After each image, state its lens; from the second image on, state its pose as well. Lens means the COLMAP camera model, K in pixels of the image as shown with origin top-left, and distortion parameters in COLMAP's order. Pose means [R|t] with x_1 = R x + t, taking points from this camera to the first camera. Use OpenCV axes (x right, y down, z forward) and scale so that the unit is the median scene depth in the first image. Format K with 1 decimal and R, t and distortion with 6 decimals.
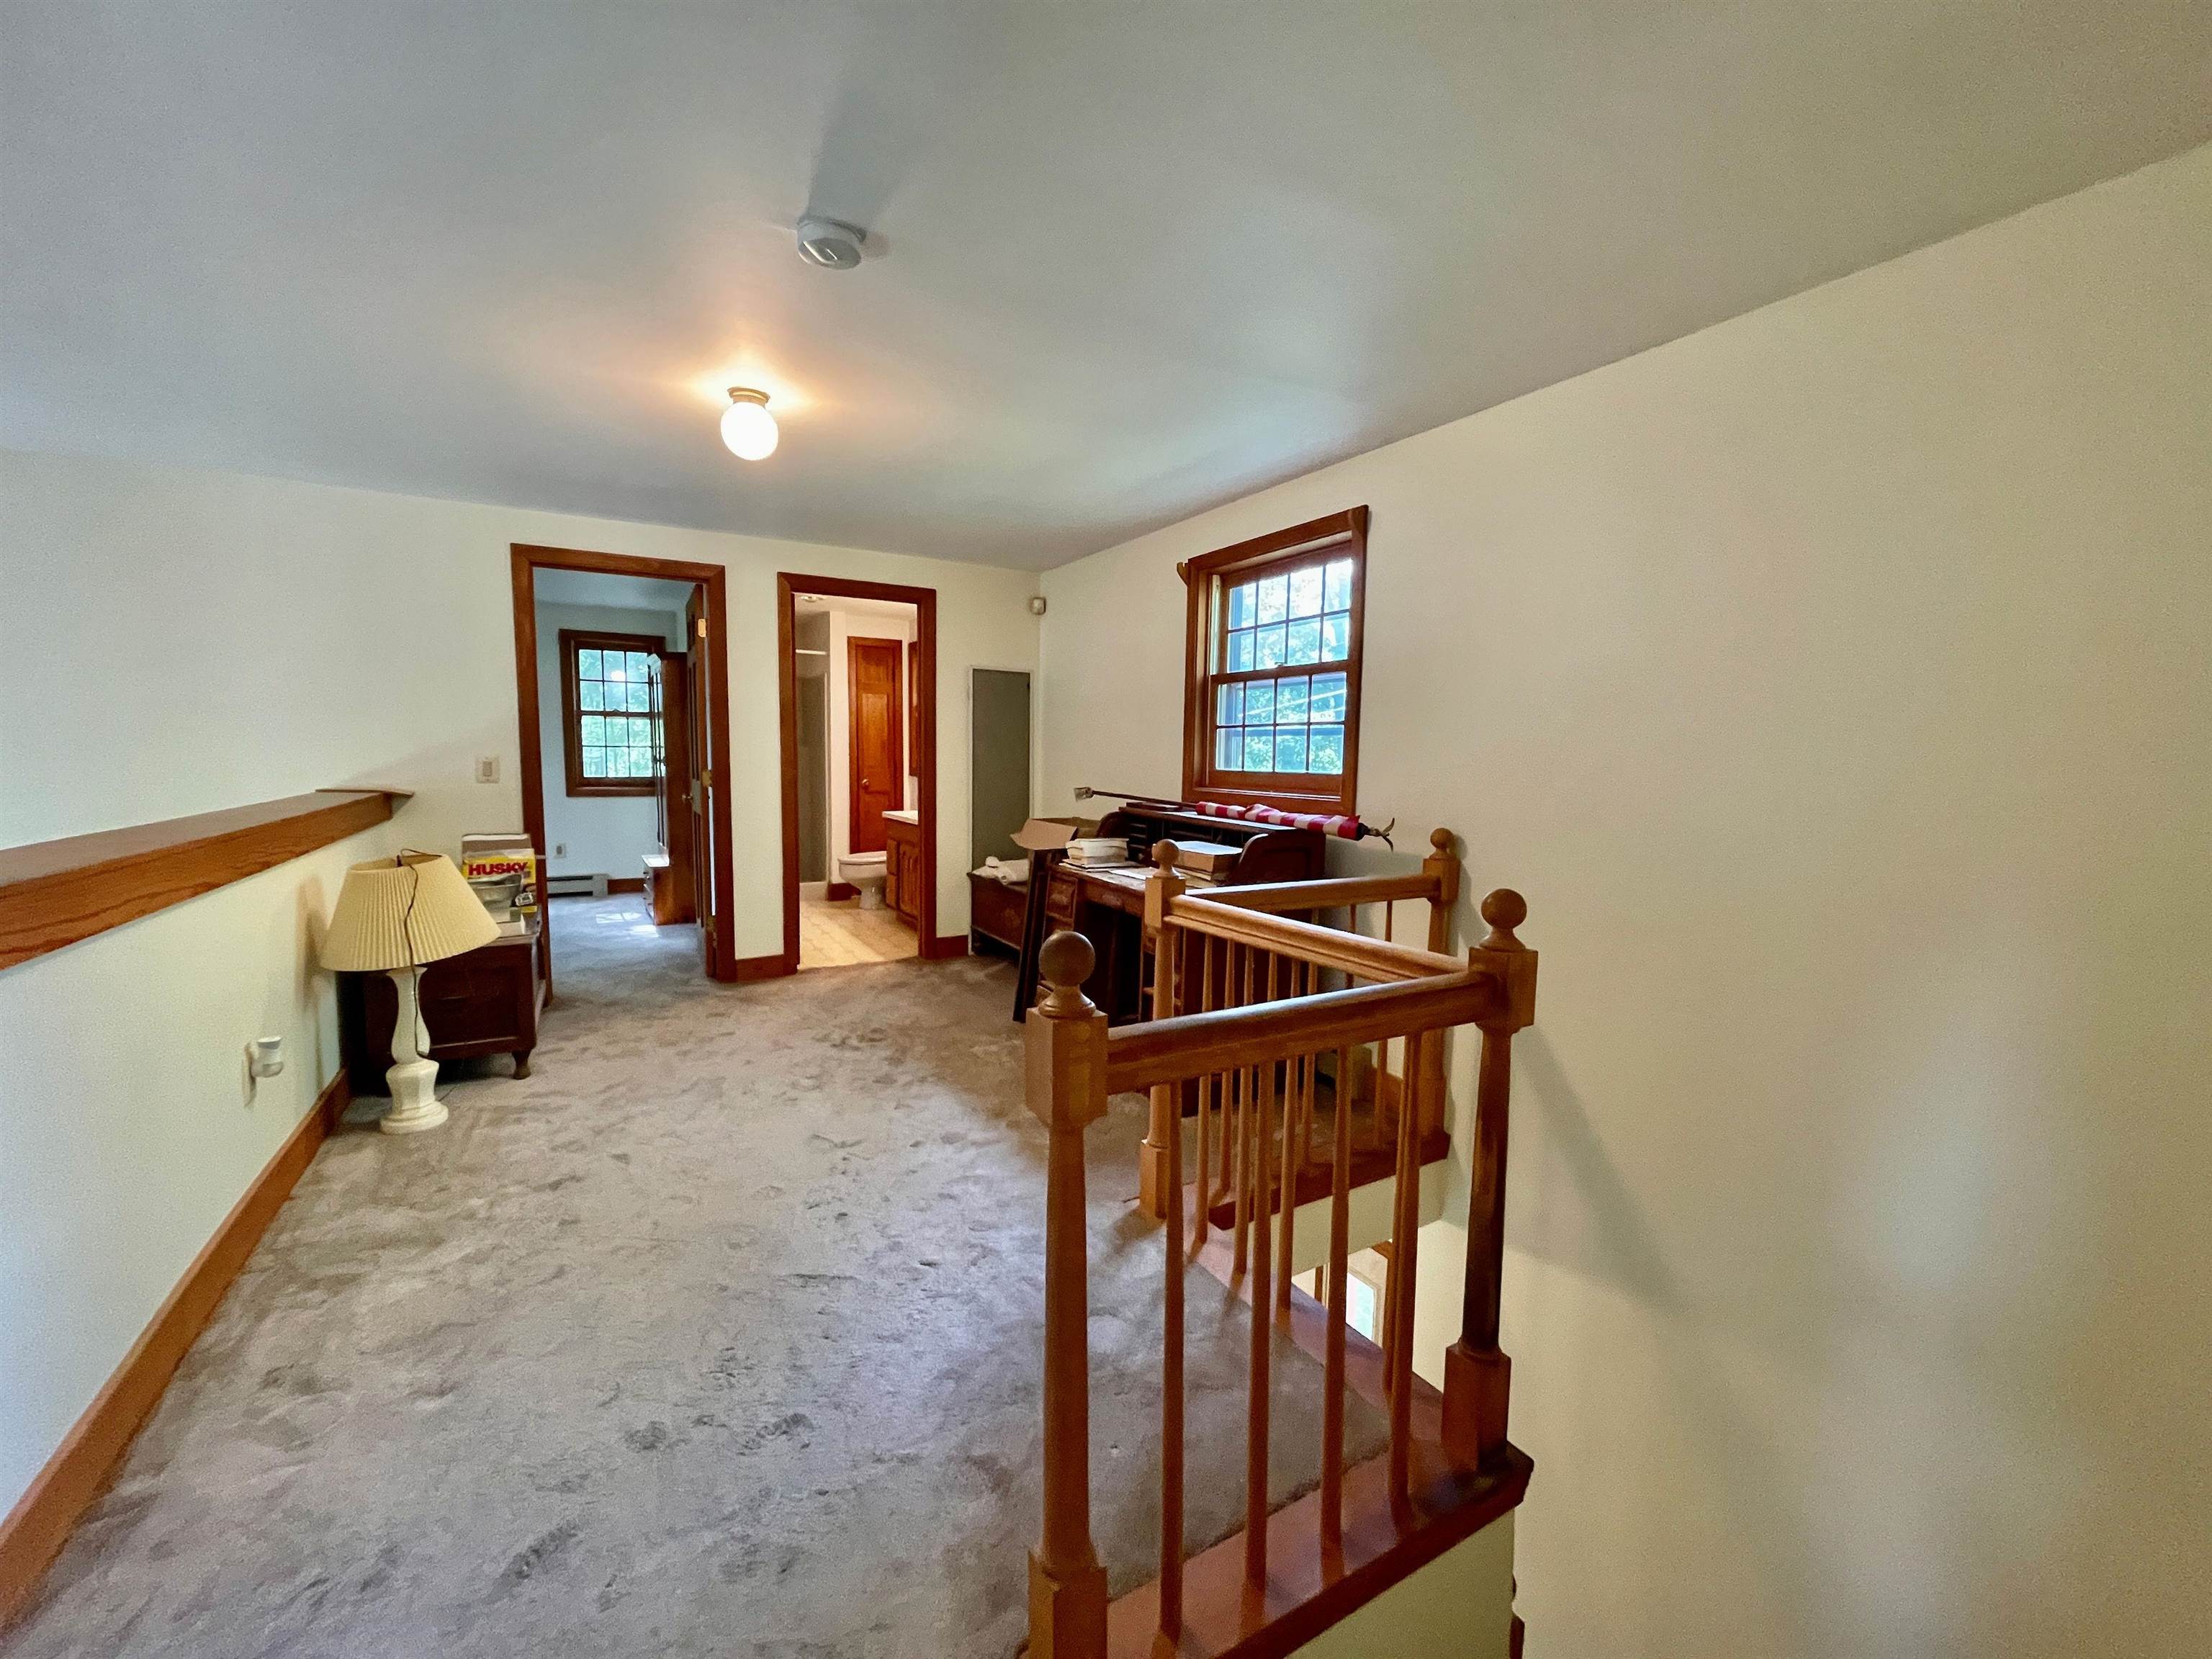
lens RADIAL K [[883.8, 0, 1102.8], [0, 883.8, 832.3], [0, 0, 1]] dist [0.002135, 0.000141]
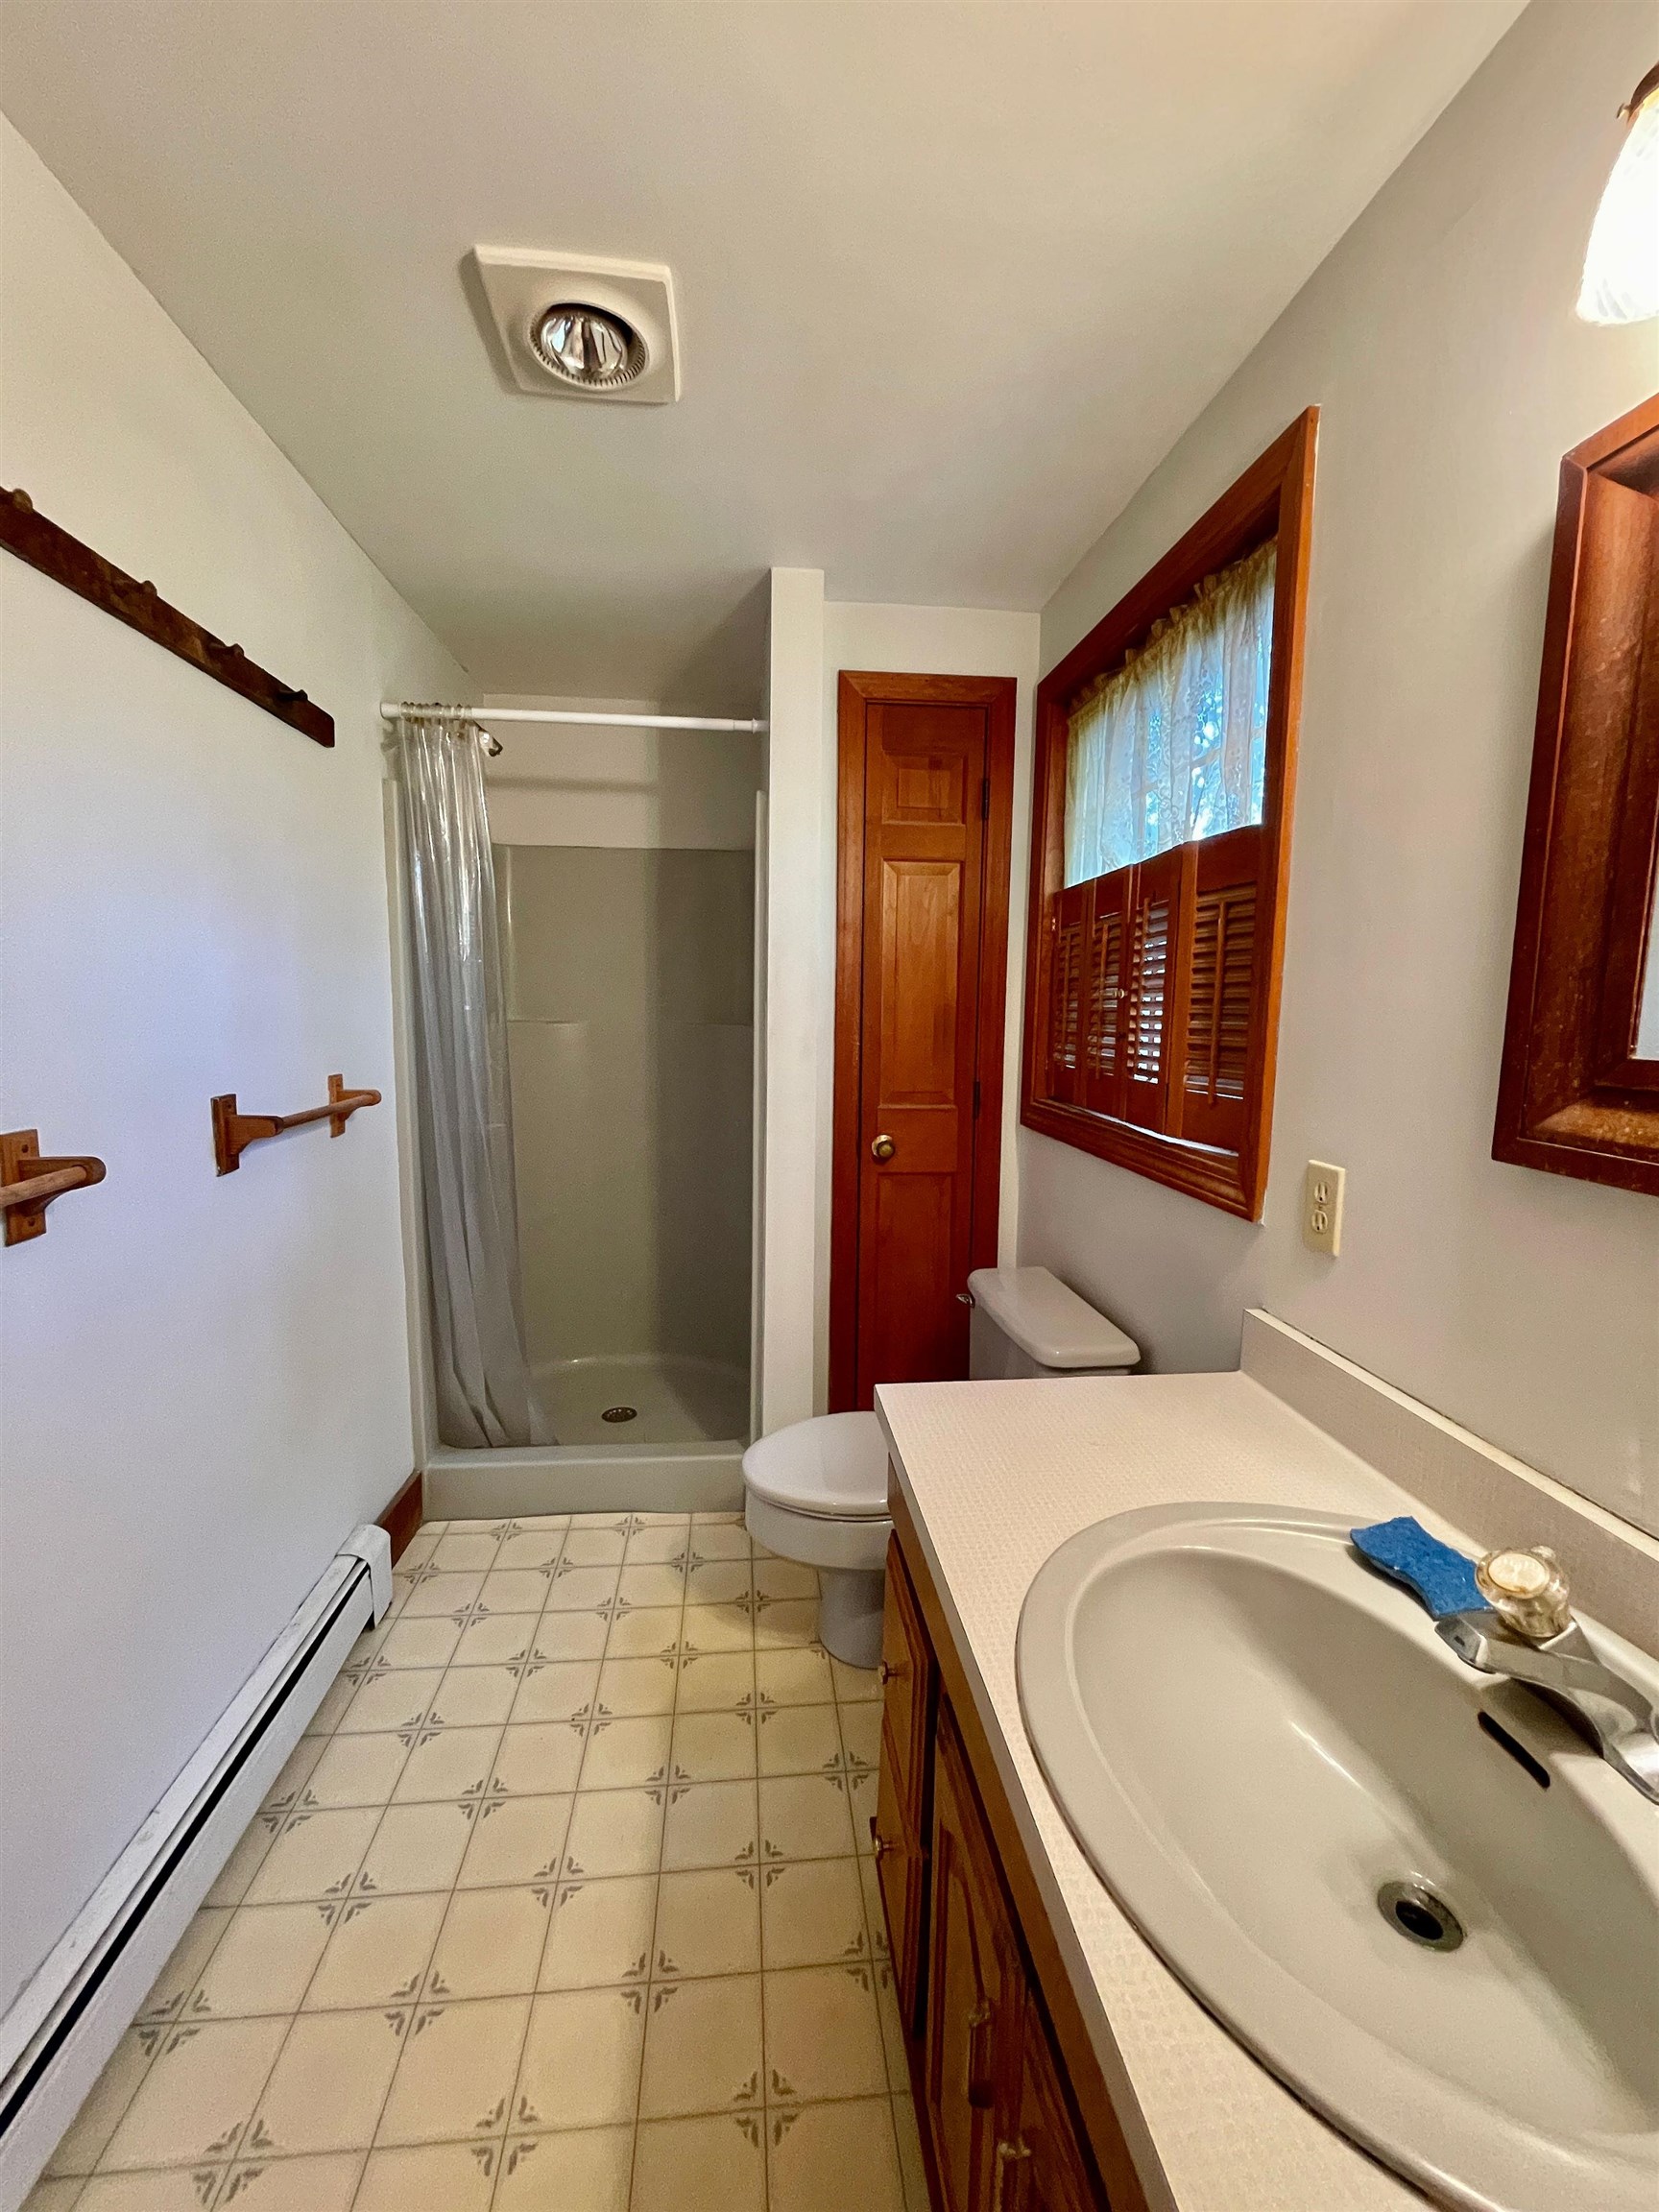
lens RADIAL K [[883.8, 0, 825.0], [0, 883.8, 1114.9], [0, 0, 1]] dist [0.002135, 0.000141]
pose [[0.906307, 0.051139, -0.419513, -0.155117], [-0.035456, 0.998353, 0.045102, -0.083171], [0.421129, -0.026002, 0.906628, 0.707287]]
